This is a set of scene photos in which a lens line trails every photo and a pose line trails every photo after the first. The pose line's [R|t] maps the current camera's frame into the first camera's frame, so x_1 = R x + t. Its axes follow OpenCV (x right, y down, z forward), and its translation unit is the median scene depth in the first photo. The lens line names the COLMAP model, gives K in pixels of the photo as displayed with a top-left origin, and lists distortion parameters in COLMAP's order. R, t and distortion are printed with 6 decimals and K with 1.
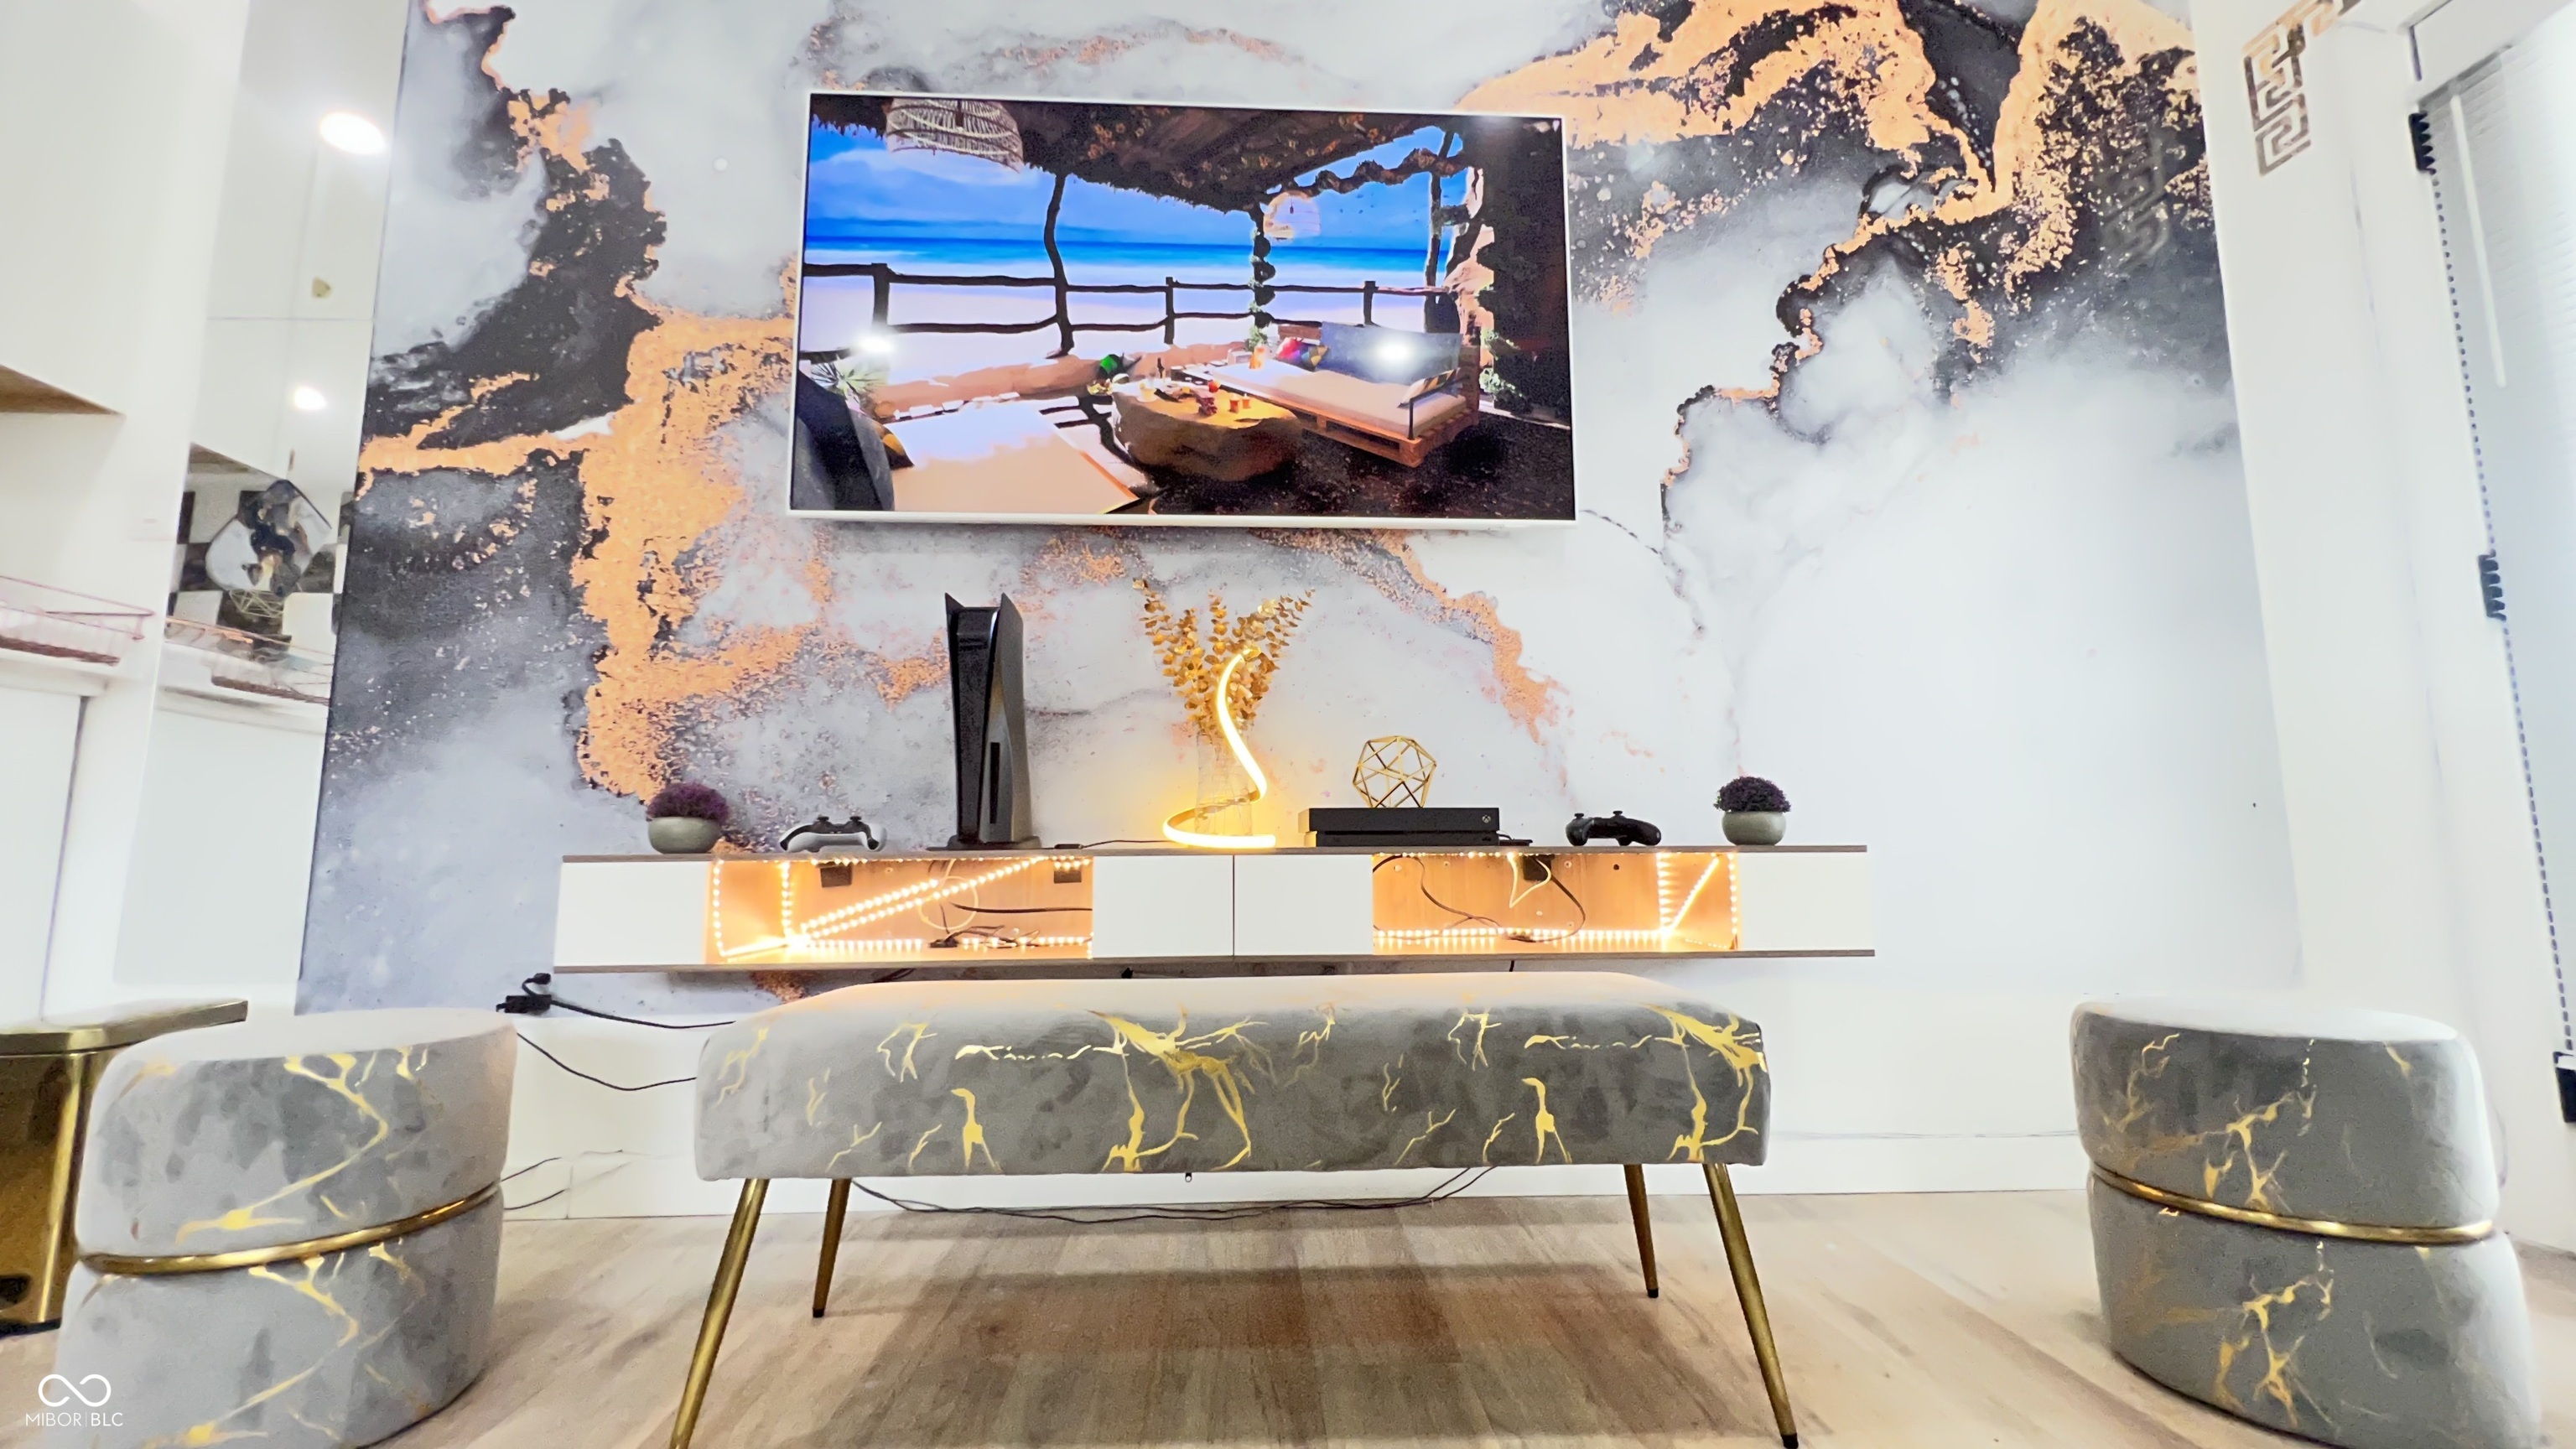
lens RADIAL K [[1026.5, 0, 1292.2], [0, 1026.5, 730.0], [0, 0, 1]] dist [-0.004356, 0.001323]
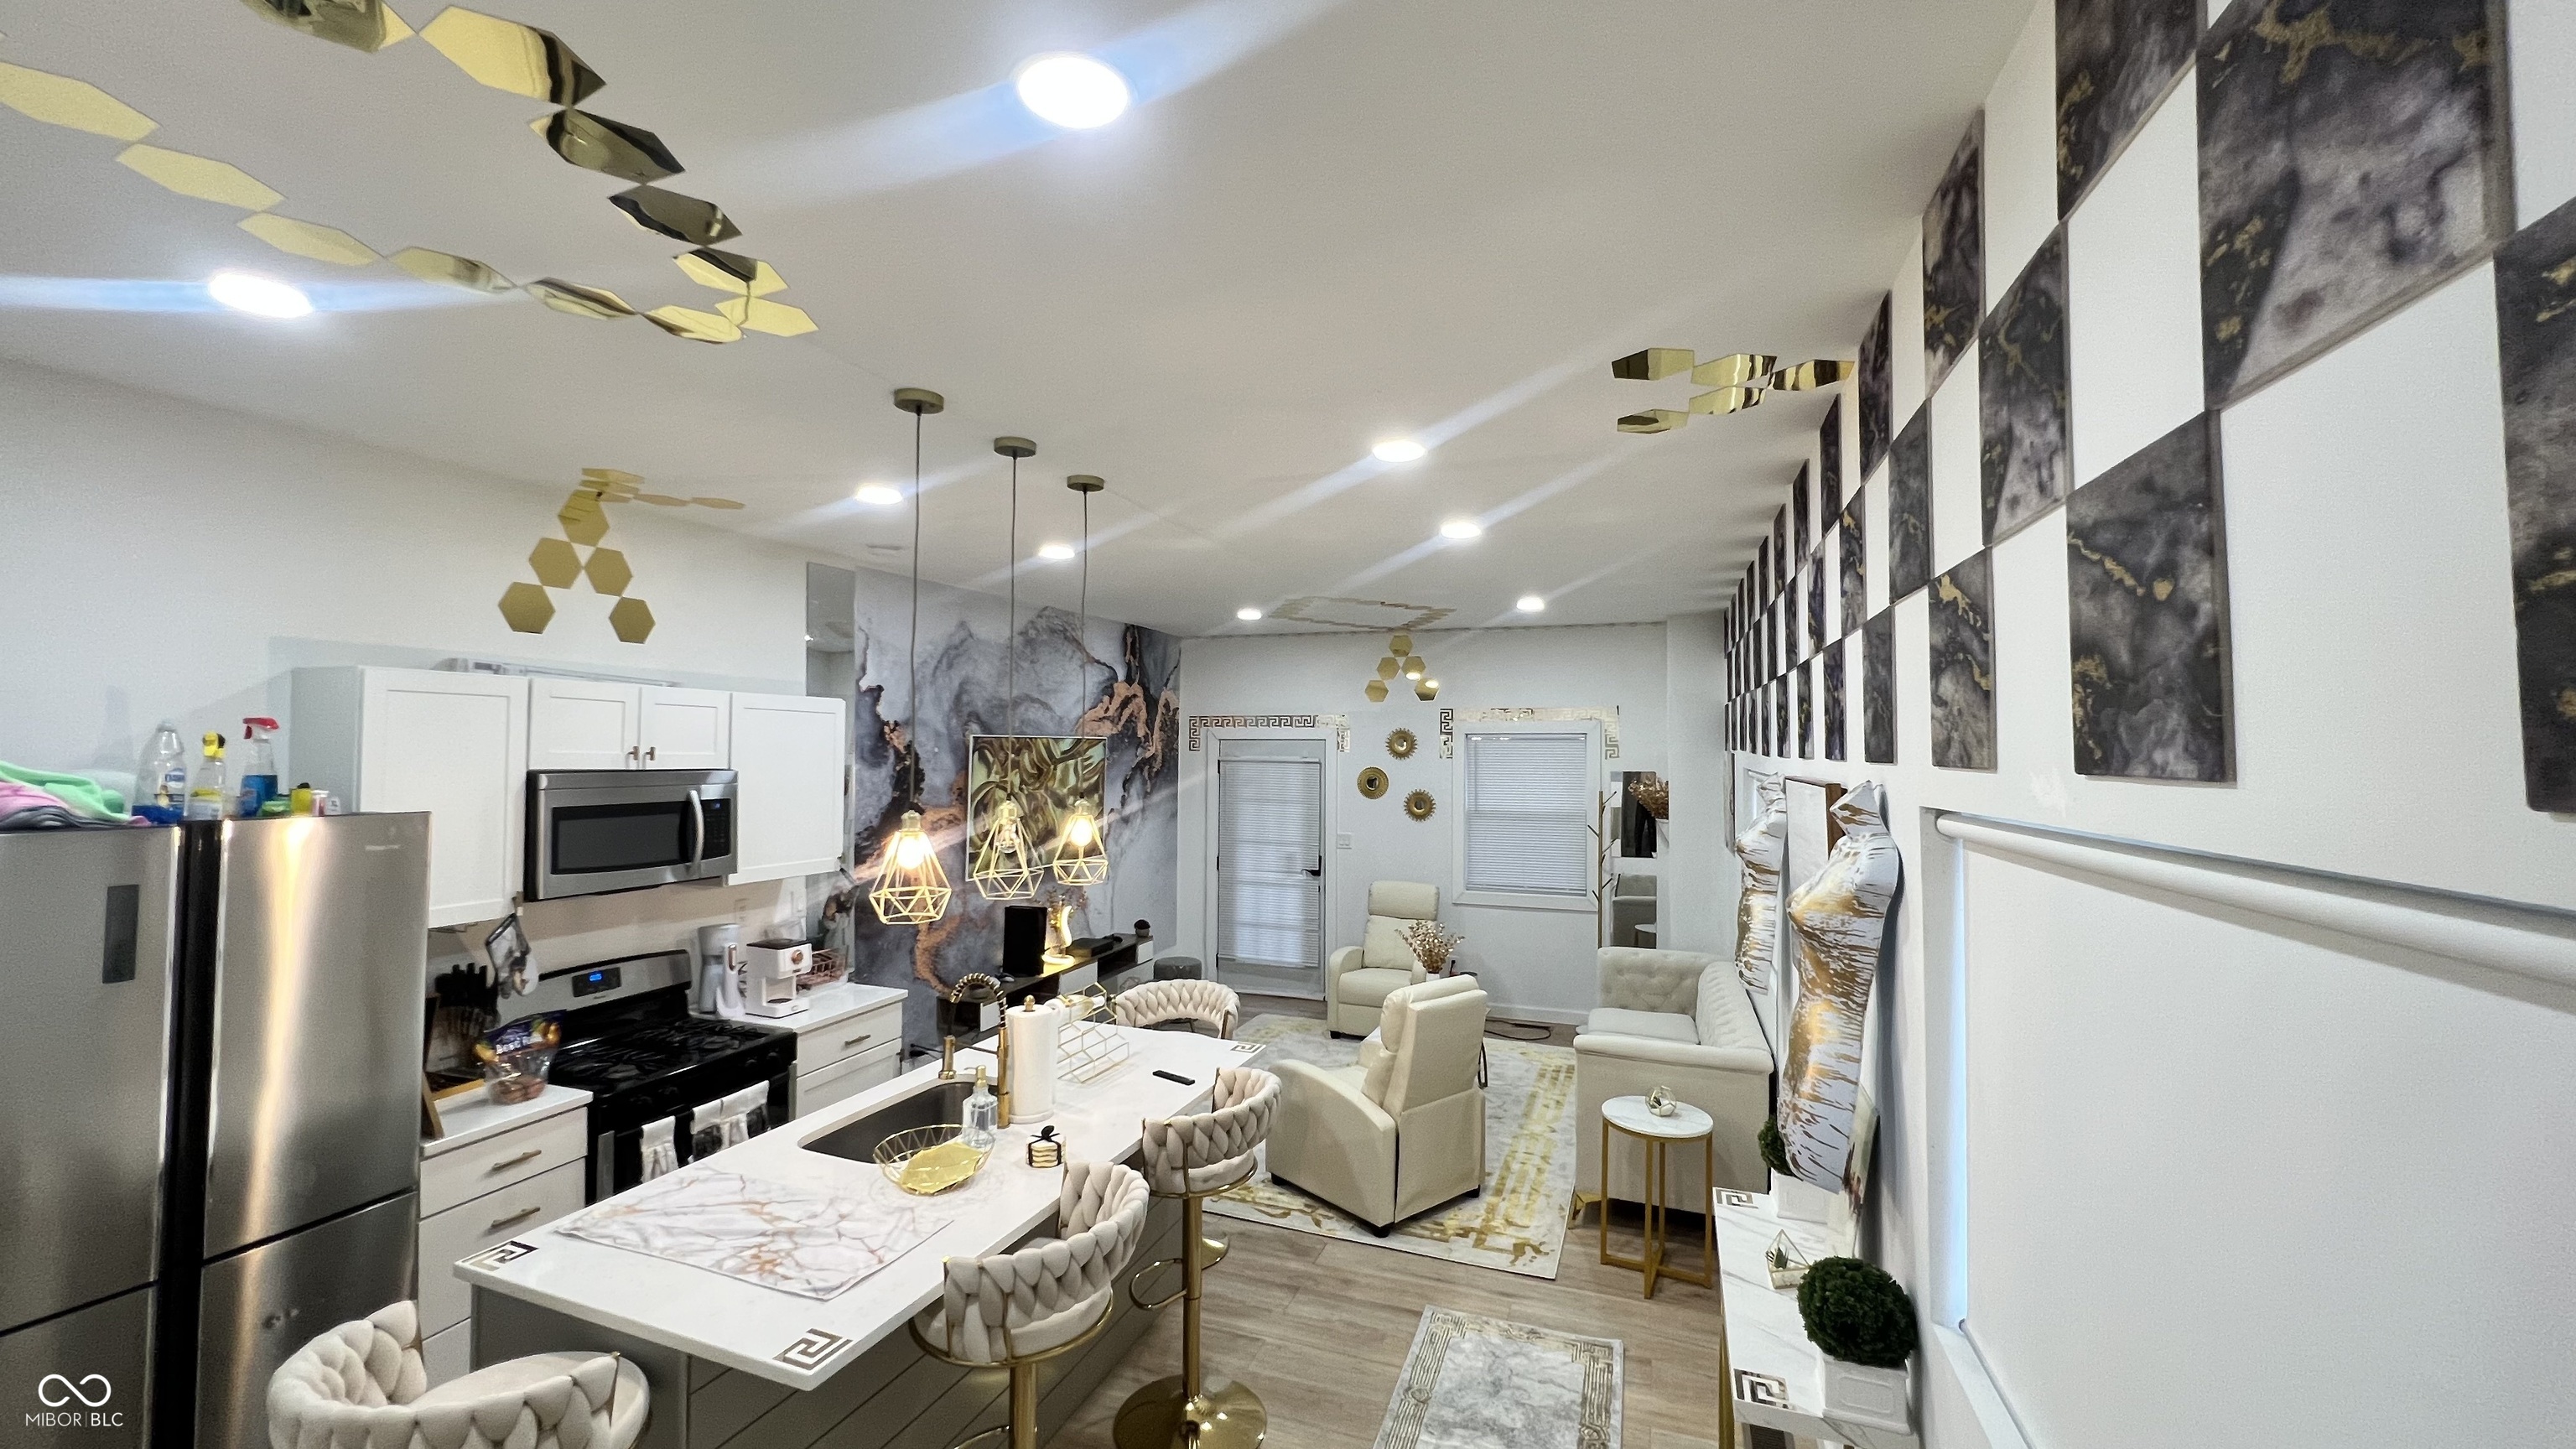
lens RADIAL K [[1026.5, 0, 1285.9], [0, 1026.5, 717.8], [0, 0, 1]] dist [-0.004356, 0.001323]
pose [[0.378108, 0.033466, 0.925157, -2.819057], [-0.124866, 0.992058, 0.015146, -0.807978], [-0.917302, -0.121248, 0.379283, -0.937910]]
